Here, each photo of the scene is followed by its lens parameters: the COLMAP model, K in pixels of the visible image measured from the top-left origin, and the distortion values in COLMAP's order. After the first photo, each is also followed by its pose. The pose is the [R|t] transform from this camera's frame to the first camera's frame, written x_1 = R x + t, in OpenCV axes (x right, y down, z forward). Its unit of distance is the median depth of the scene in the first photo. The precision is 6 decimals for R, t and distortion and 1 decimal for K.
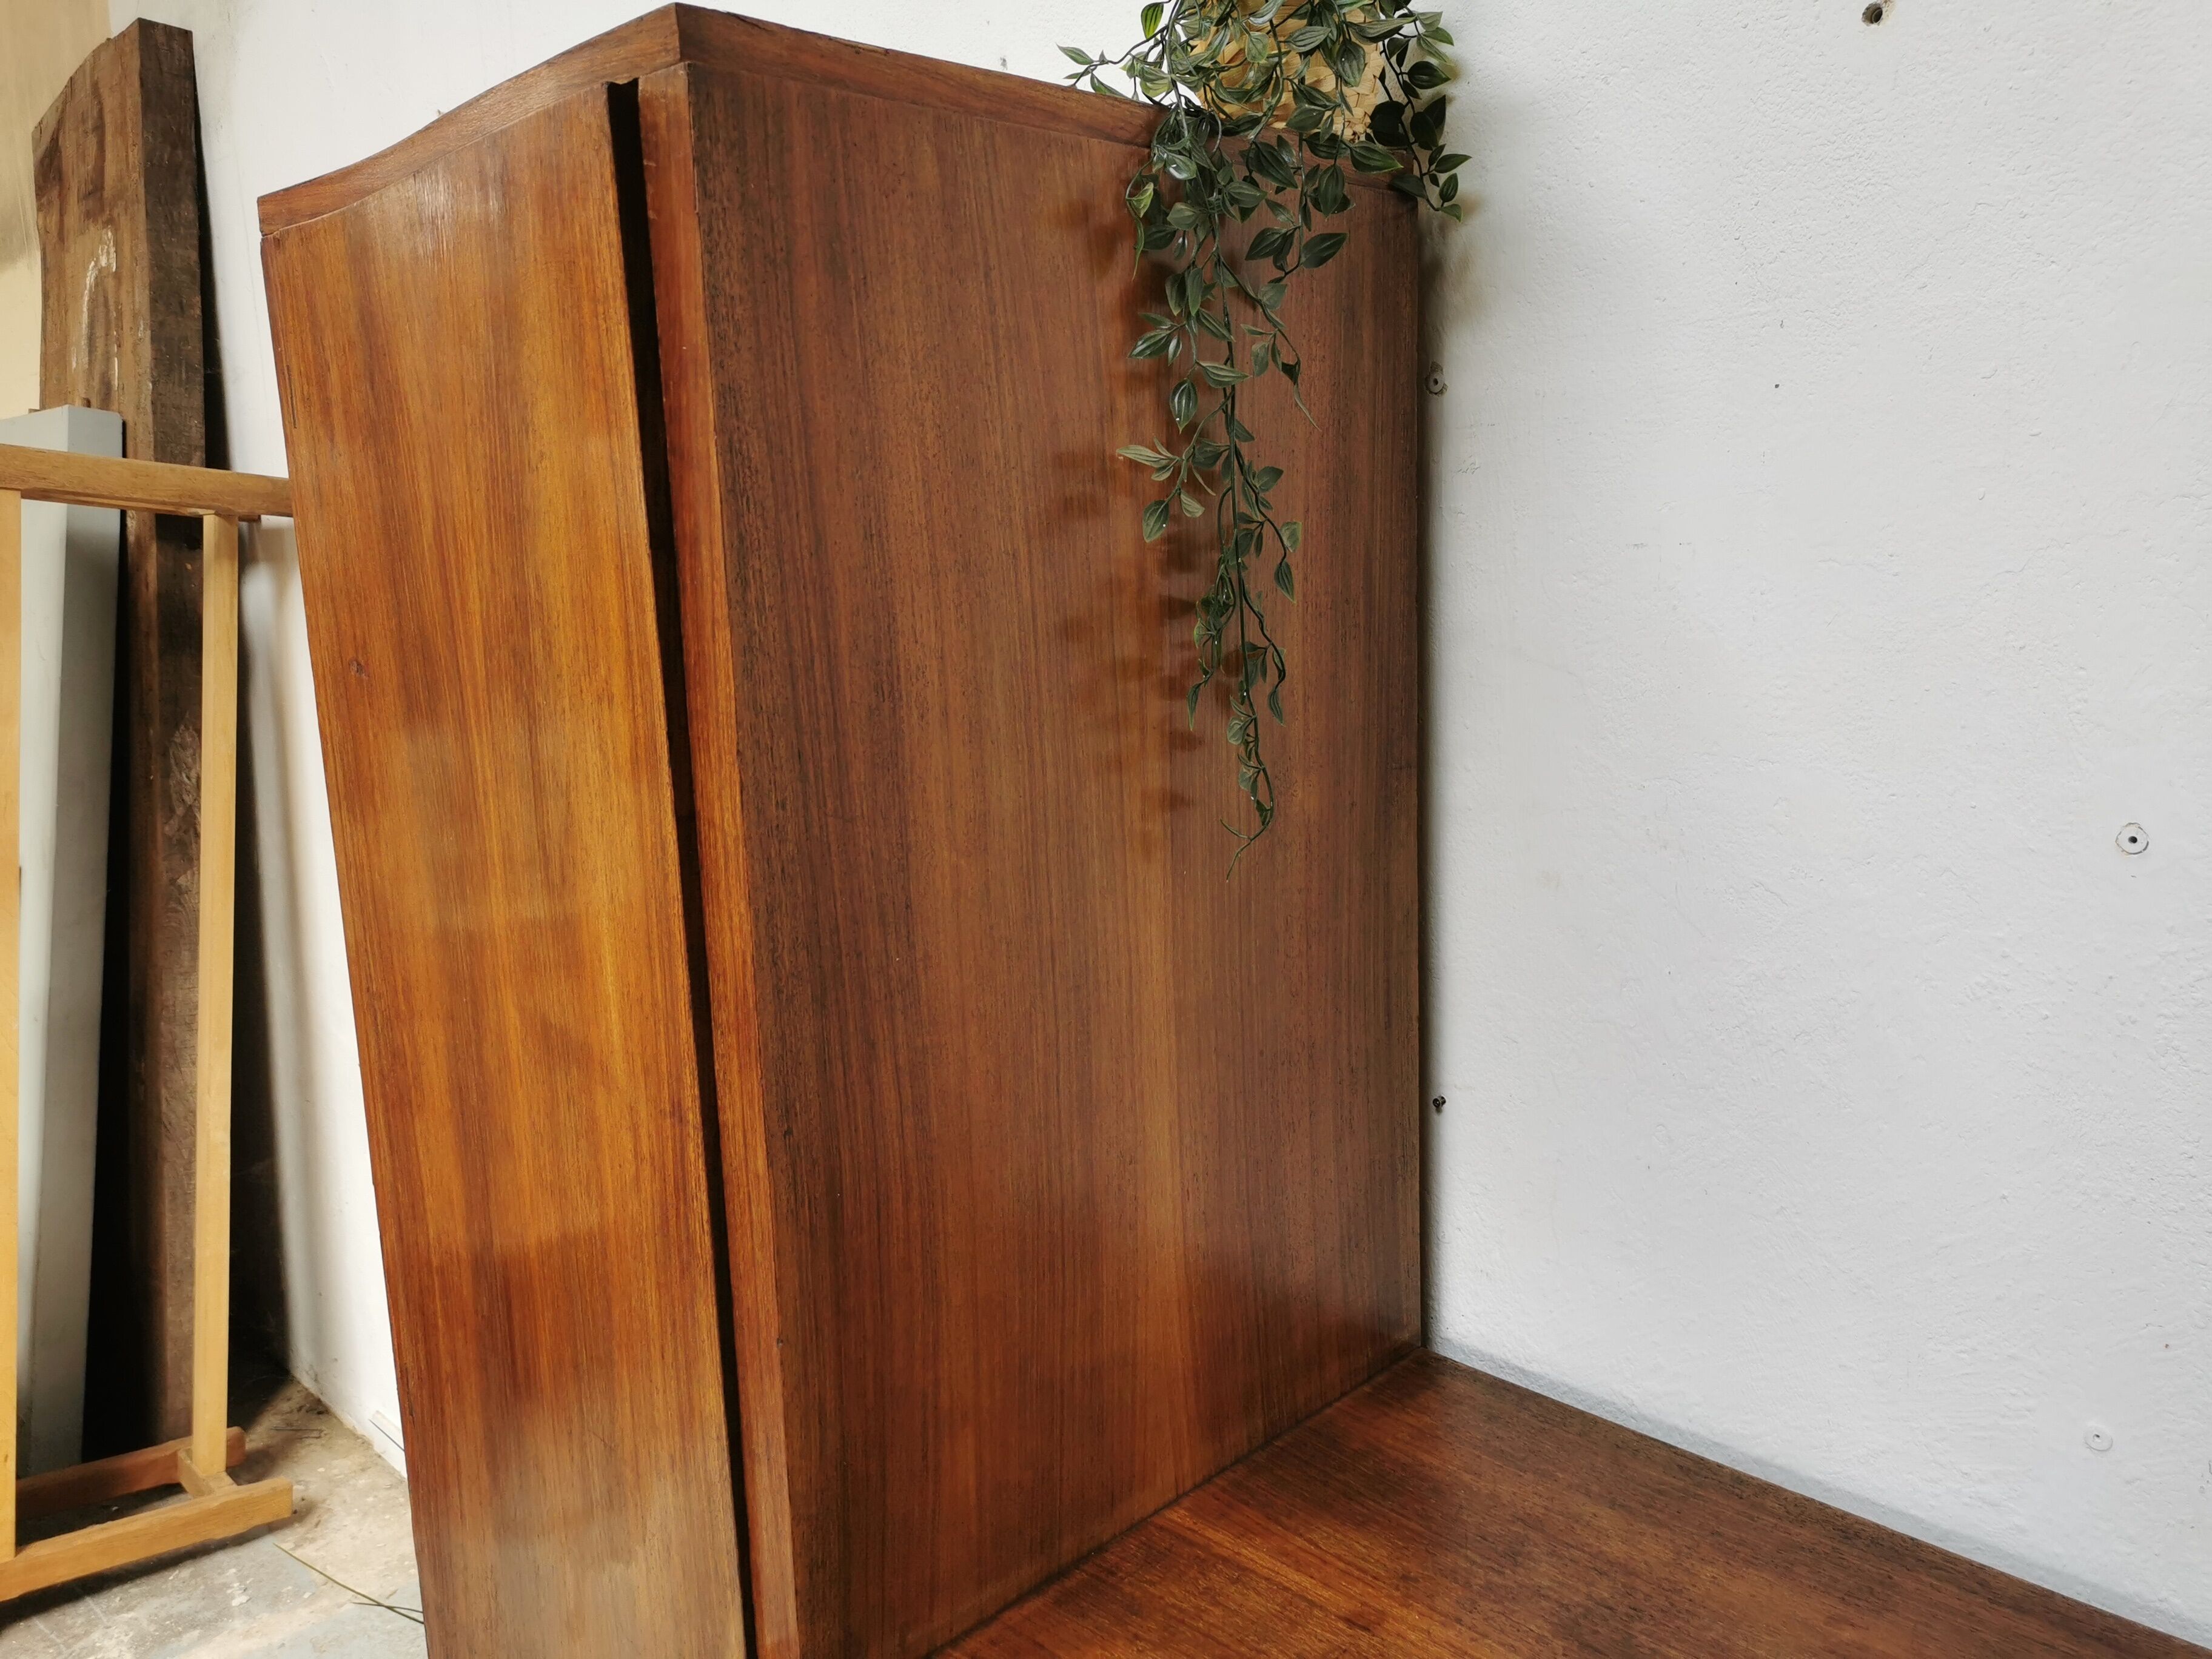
lens RADIAL K [[1699.7, 0, 1110.5], [0, 1699.7, 830.0], [0, 0, 1]] dist [0.055465, -0.050396]
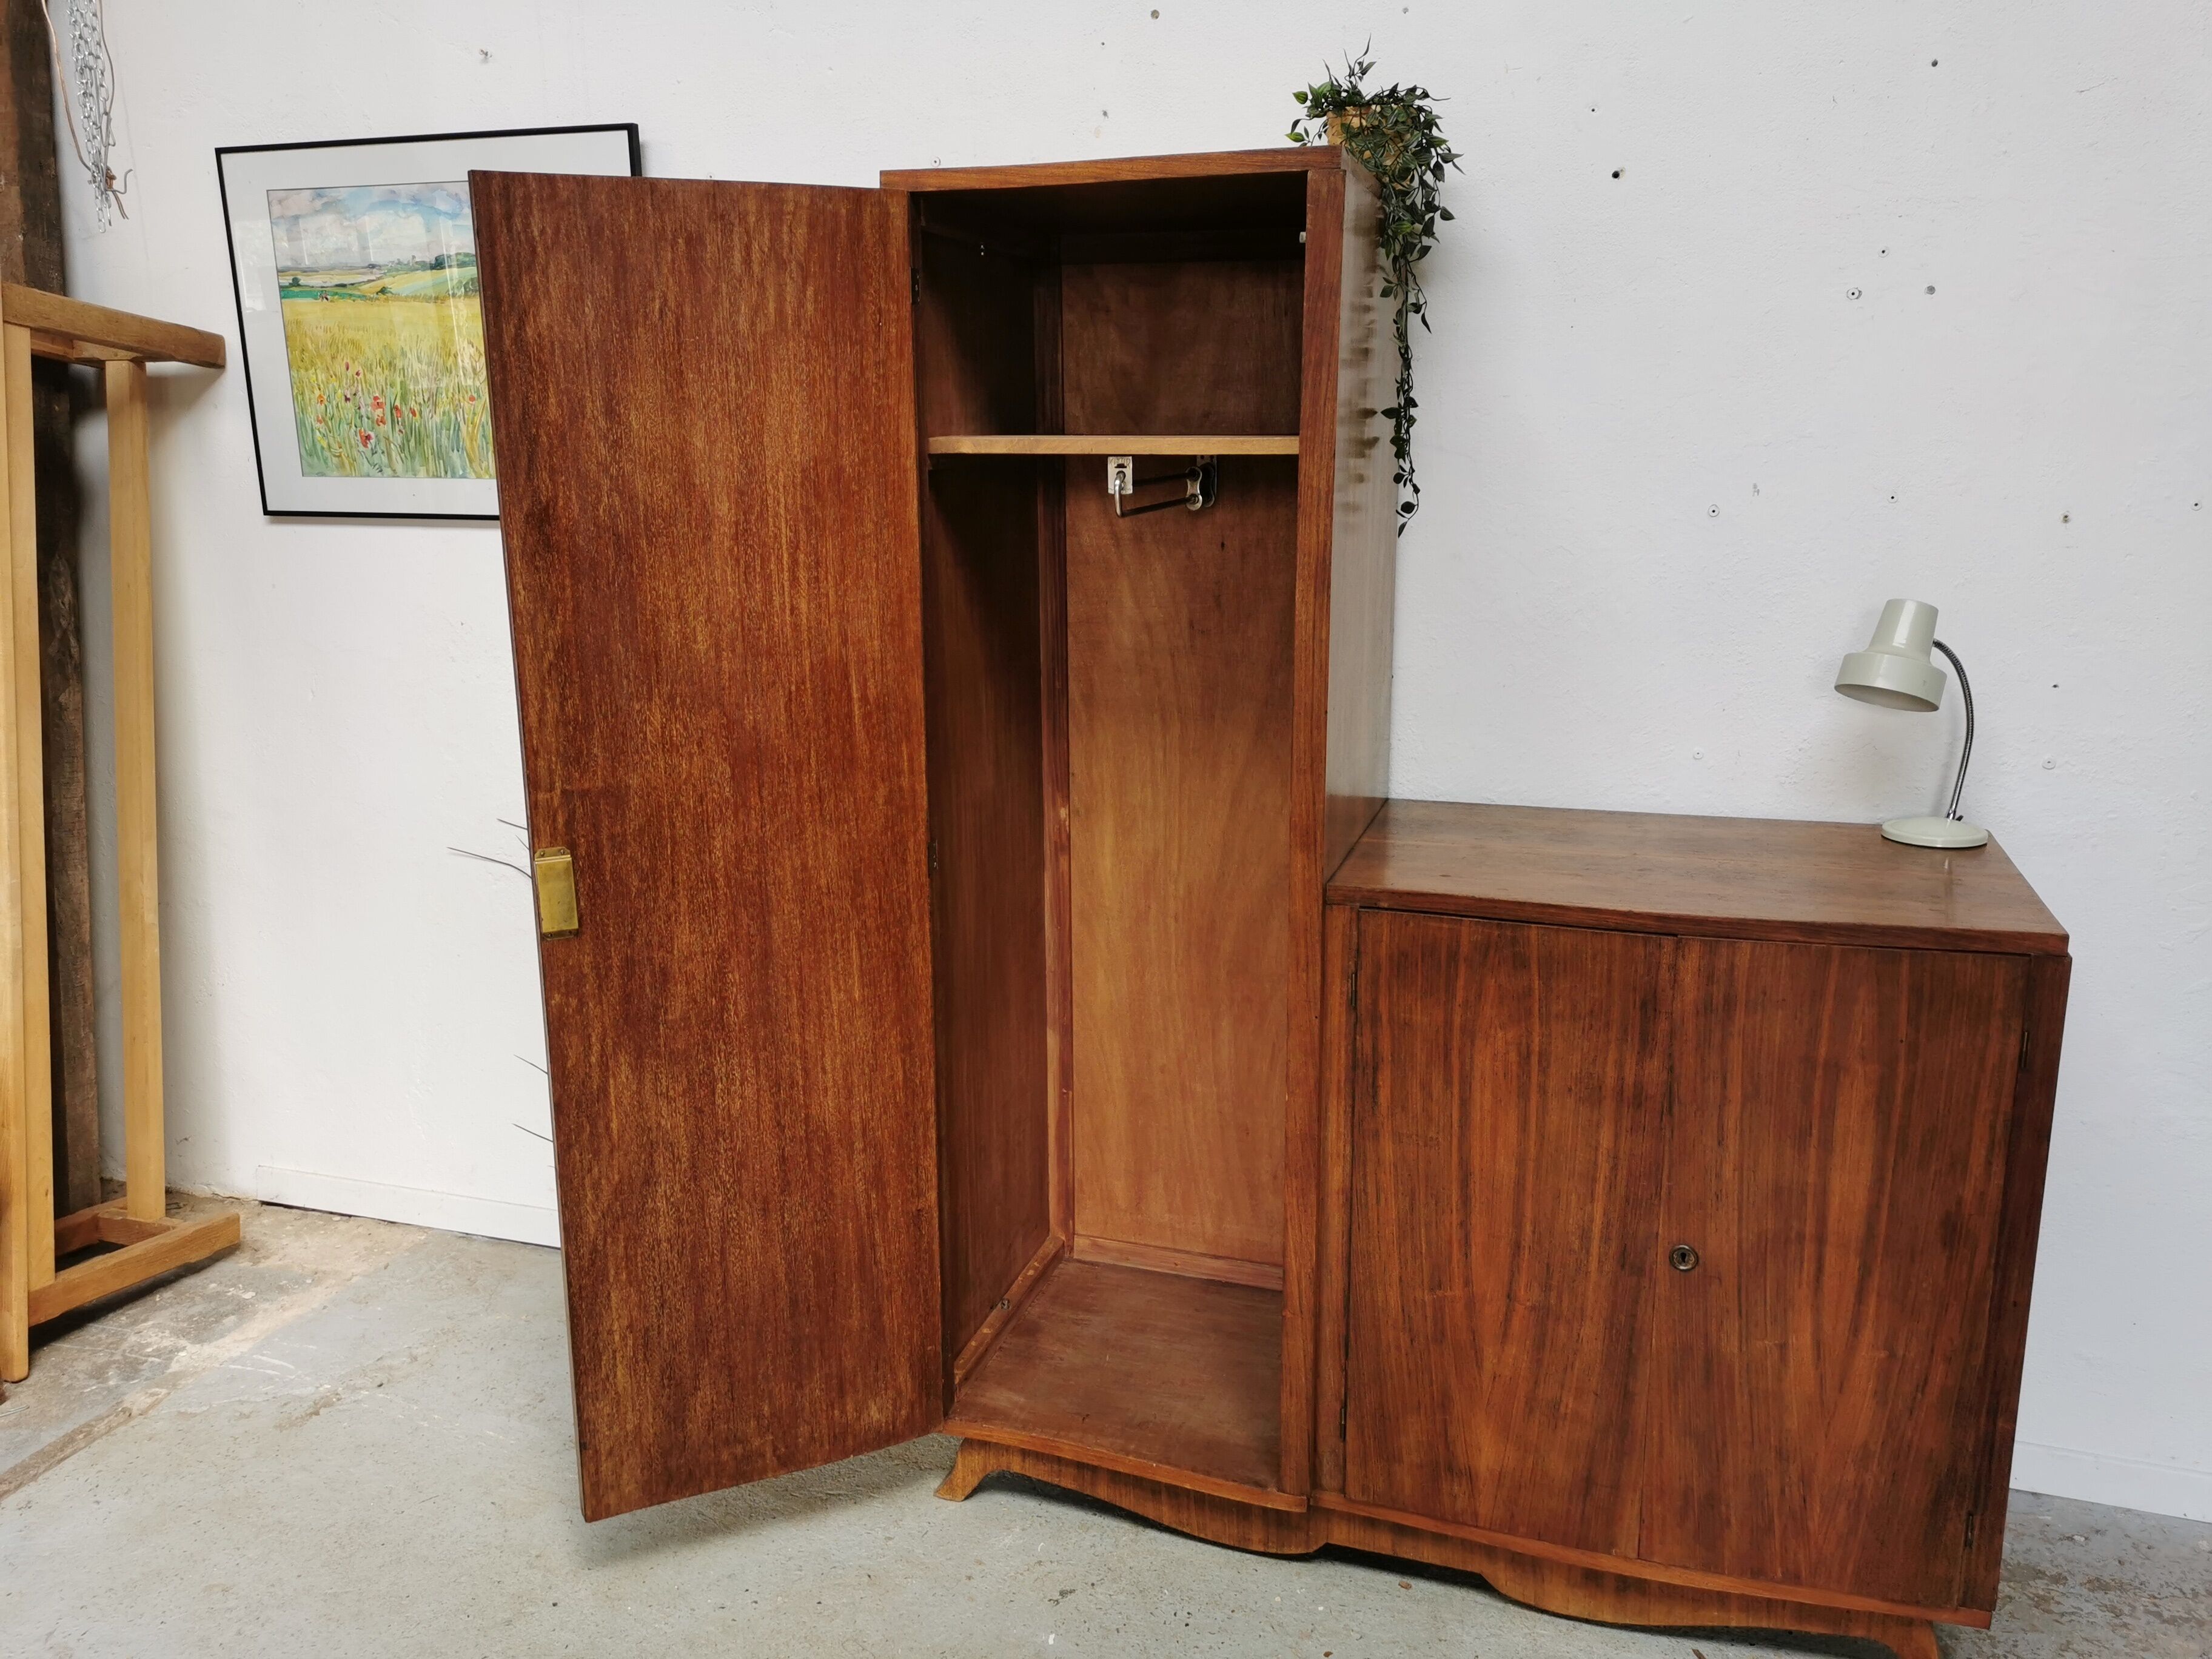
lens RADIAL K [[1699.7, 0, 1108.7], [0, 1699.7, 834.3], [0, 0, 1]] dist [0.055465, -0.050396]
pose [[0.884470, -0.074235, 0.460653, -1.321323], [0.057149, 0.997065, 0.050951, 0.280836], [-0.463084, -0.018739, 0.886116, -0.806177]]
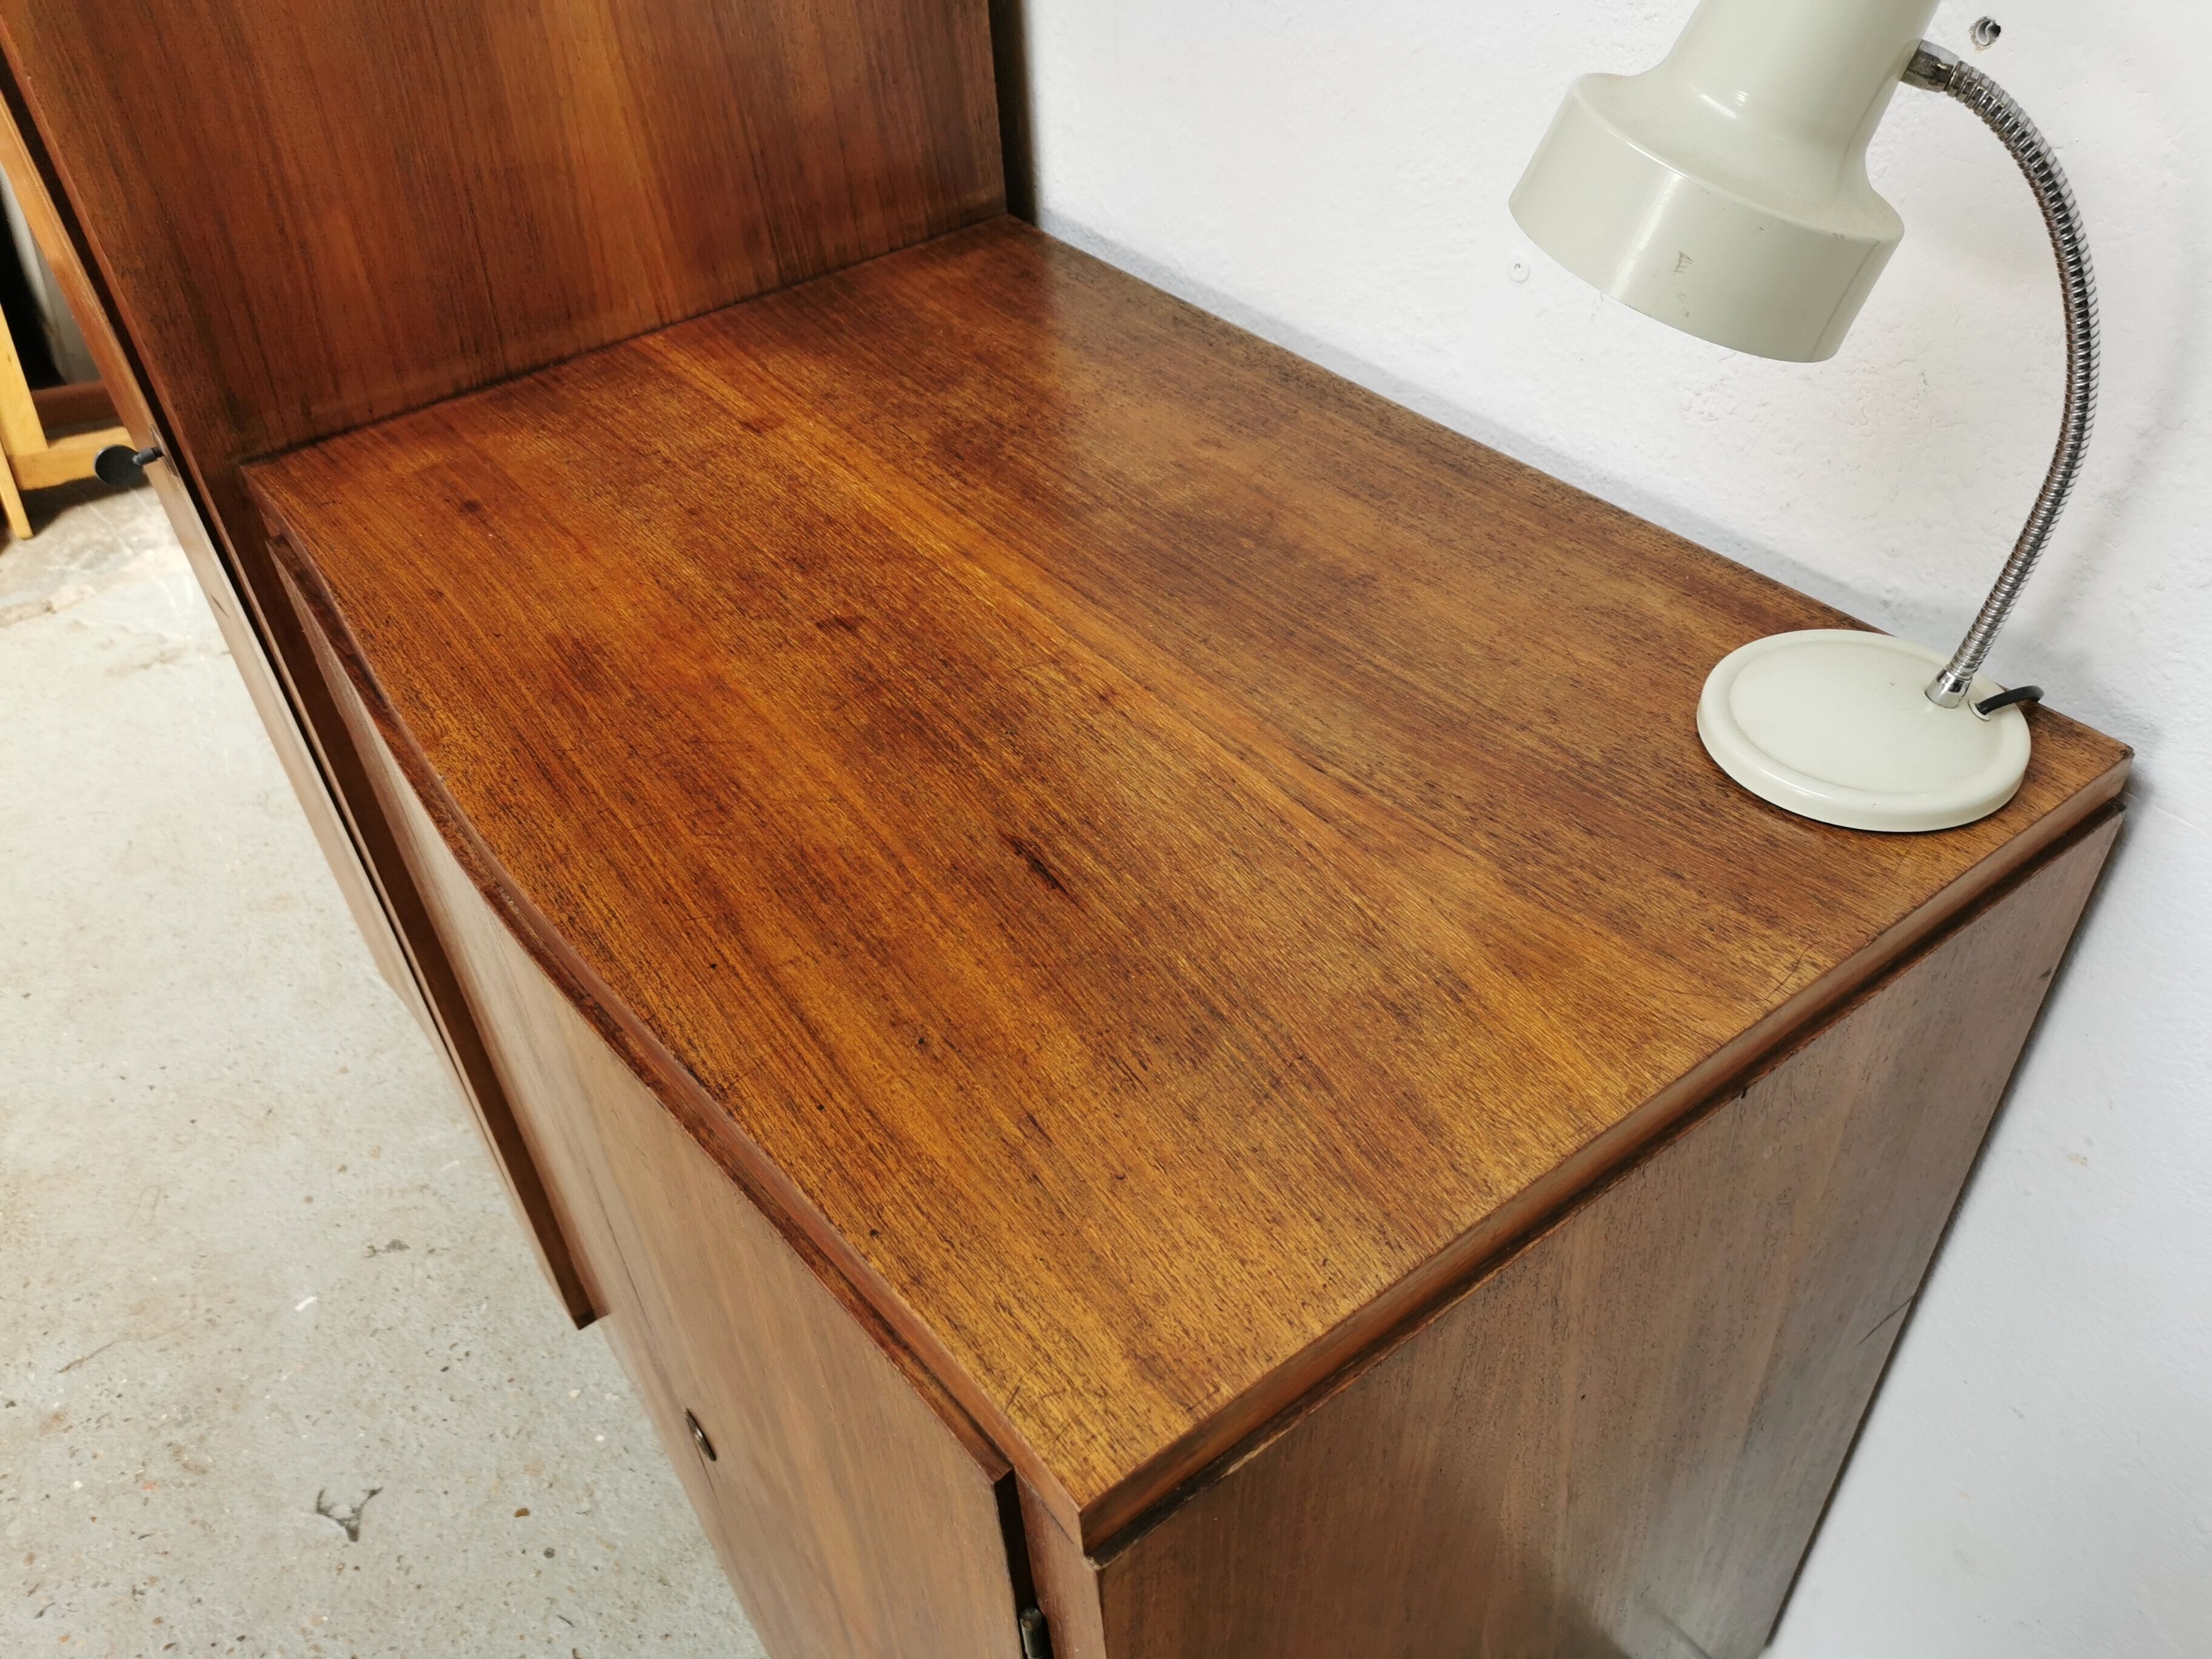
lens RADIAL K [[1699.7, 0, 1115.3], [0, 1699.7, 828.0], [0, 0, 1]] dist [0.055465, -0.050396]
pose [[0.991853, 0.072962, -0.104425, 0.459036], [-0.009186, 0.858562, 0.512628, 0.136991], [0.127058, -0.507492, 0.852237, 0.037281]]
